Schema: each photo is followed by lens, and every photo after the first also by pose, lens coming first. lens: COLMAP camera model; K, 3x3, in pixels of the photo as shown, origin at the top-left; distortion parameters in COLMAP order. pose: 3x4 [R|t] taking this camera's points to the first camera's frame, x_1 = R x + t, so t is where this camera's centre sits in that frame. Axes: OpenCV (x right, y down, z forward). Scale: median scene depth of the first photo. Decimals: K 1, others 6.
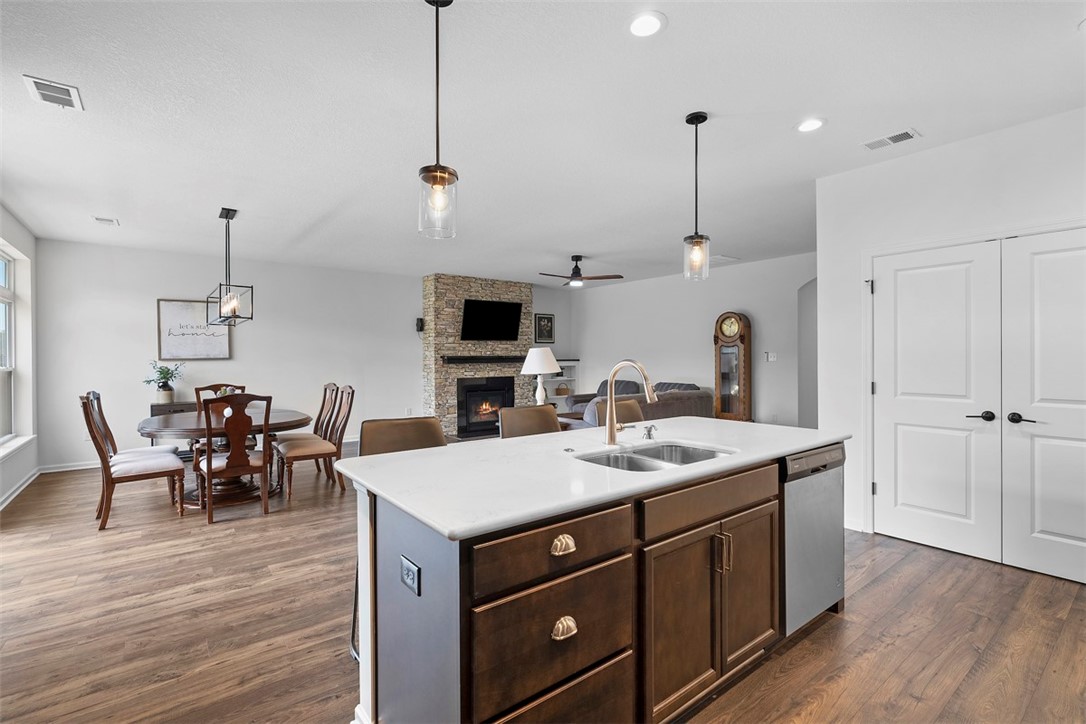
lens RADIAL K [[495.8, 0, 544.3], [0, 495.8, 357.3], [0, 0, 1]] dist [-0.006453, 0.000311]
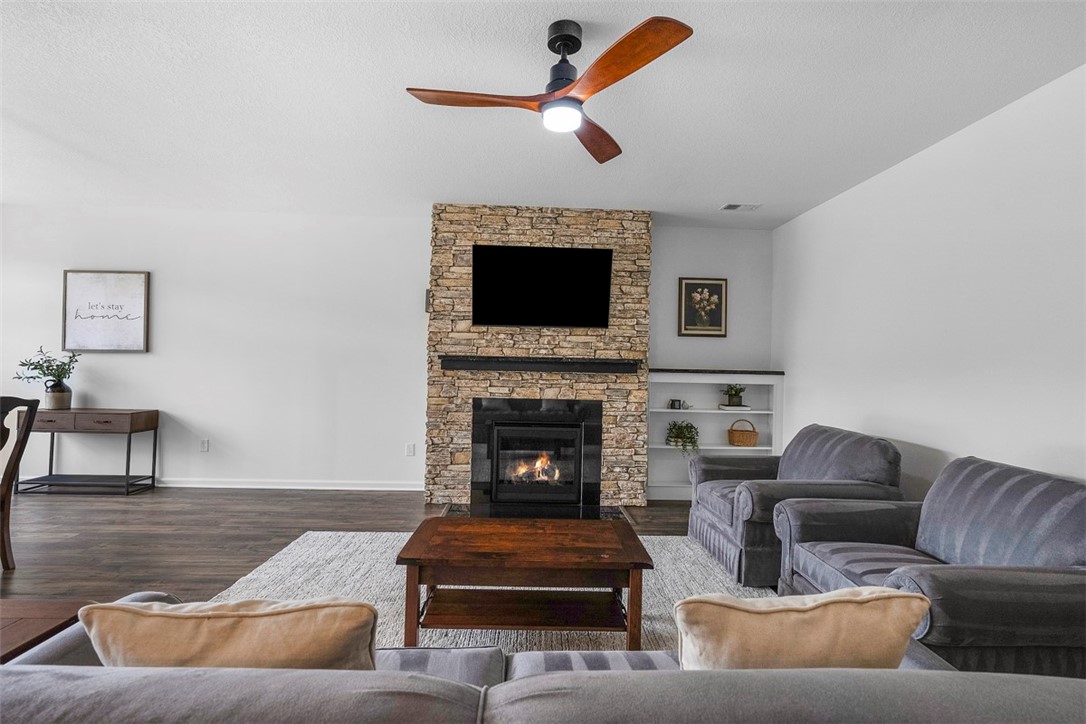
lens RADIAL K [[495.8, 0, 544.3], [0, 495.8, 357.3], [0, 0, 1]] dist [-0.006453, 0.000311]
pose [[0.817139, 0.016366, -0.576208, 0.193152], [-0.027596, 0.999561, -0.010745, 0.002508], [0.575780, 0.024681, 0.817232, 0.614704]]
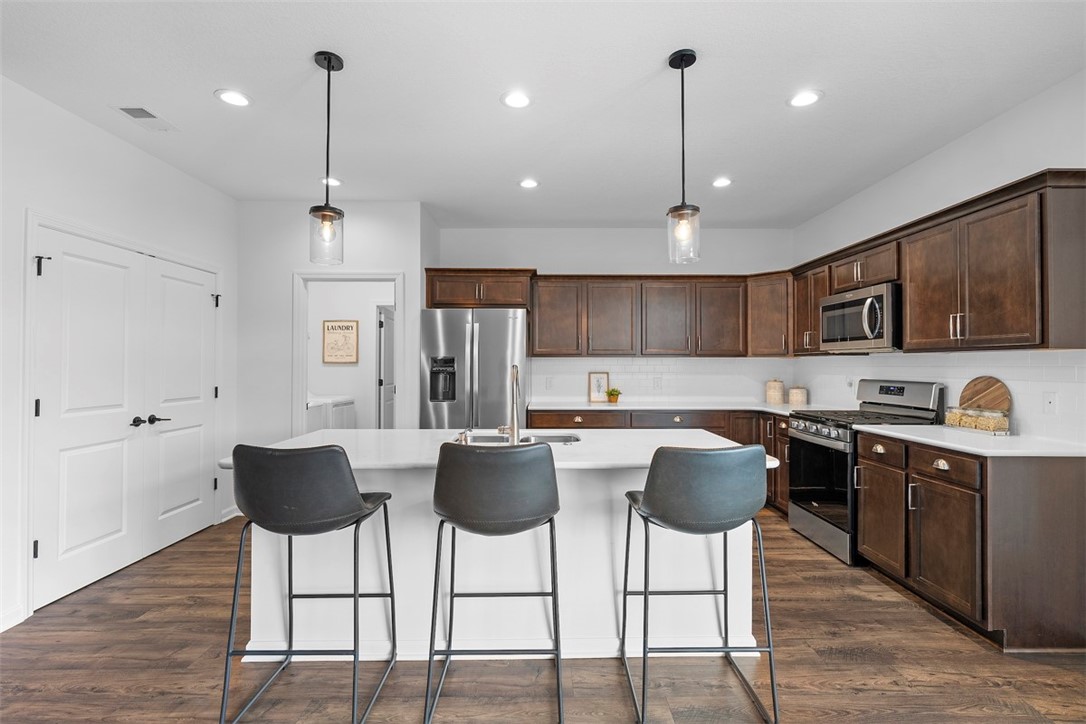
lens RADIAL K [[491.9, 0, 544.9], [0, 491.9, 358.9], [0, 0, 1]] dist [-0.003965, 0.000161]
pose [[-0.795882, 0.012255, 0.605328, -0.151889], [0.004328, 0.999885, -0.014552, 0.002054], [-0.605436, -0.008962, -0.795843, 0.482433]]
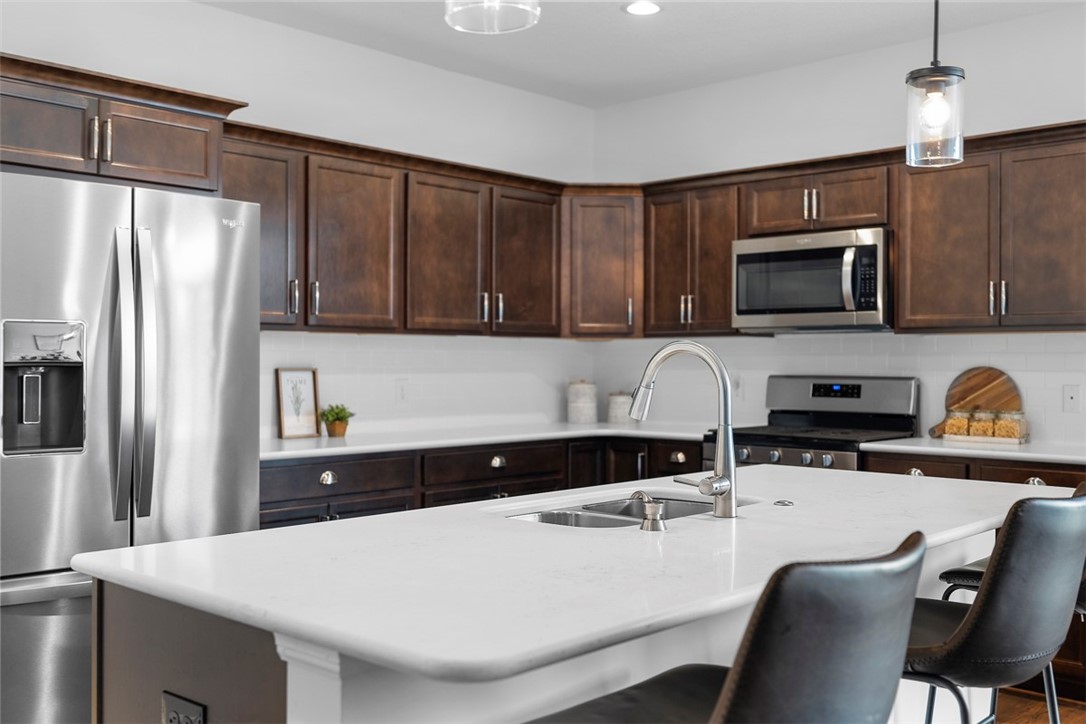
lens RADIAL K [[1070.0, 0, 543.0], [0, 1070.0, 362.0], [0, 0, 1]] dist [0.006478, 0.013634]
pose [[-0.986055, 0.004067, -0.166370, 0.128340], [0.003712, 0.999990, 0.002446, 0.005995], [0.166378, 0.001794, -0.986060, 0.535583]]
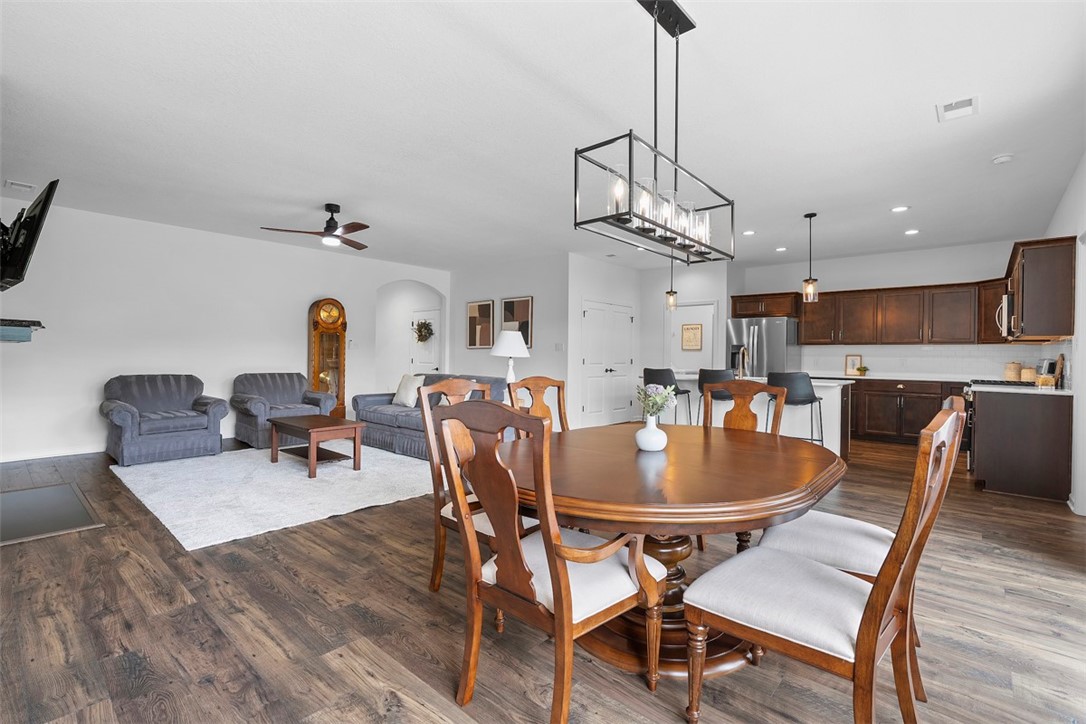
lens RADIAL K [[495.8, 0, 544.3], [0, 495.8, 357.3], [0, 0, 1]] dist [-0.006453, 0.000311]
pose [[-0.189227, -0.000218, 0.981933, -0.608767], [-0.010203, 0.999946, -0.001744, 0.021045], [-0.981880, -0.010348, -0.189219, 0.677818]]
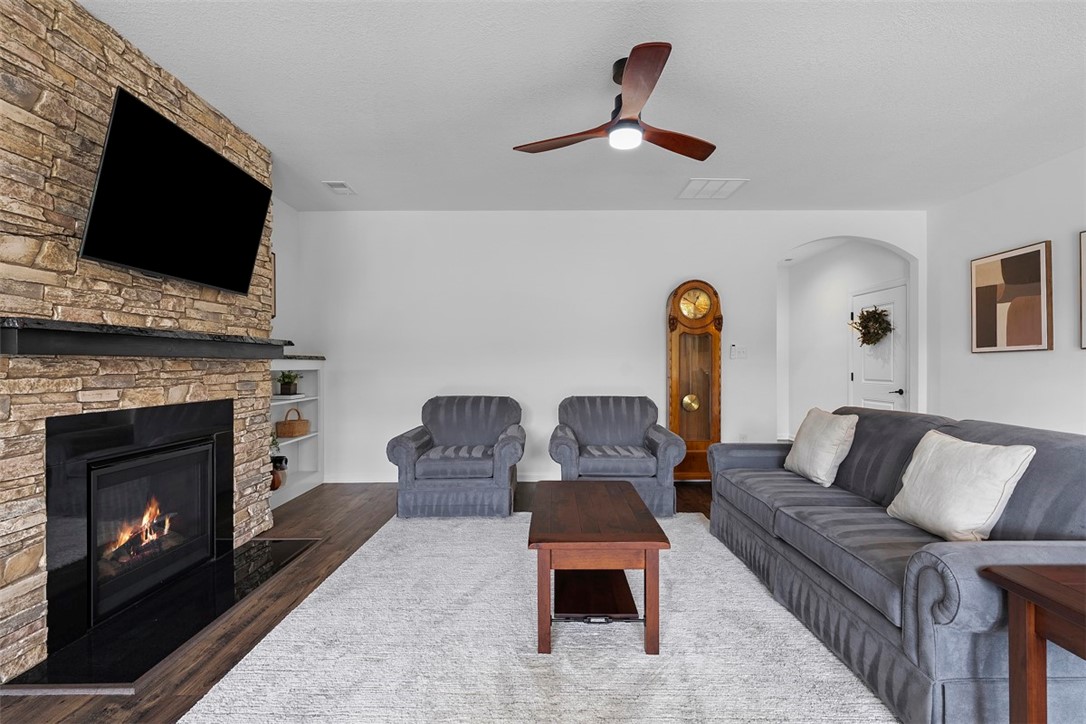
lens RADIAL K [[493.5, 0, 546.0], [0, 493.5, 365.8], [0, 0, 1]] dist [-0.004016, 0.001006]
pose [[0.611298, 0.003730, 0.791392, -0.217826], [-0.001140, 0.999992, -0.003832, 0.018342], [-0.791400, 0.001440, 0.611297, 0.677715]]
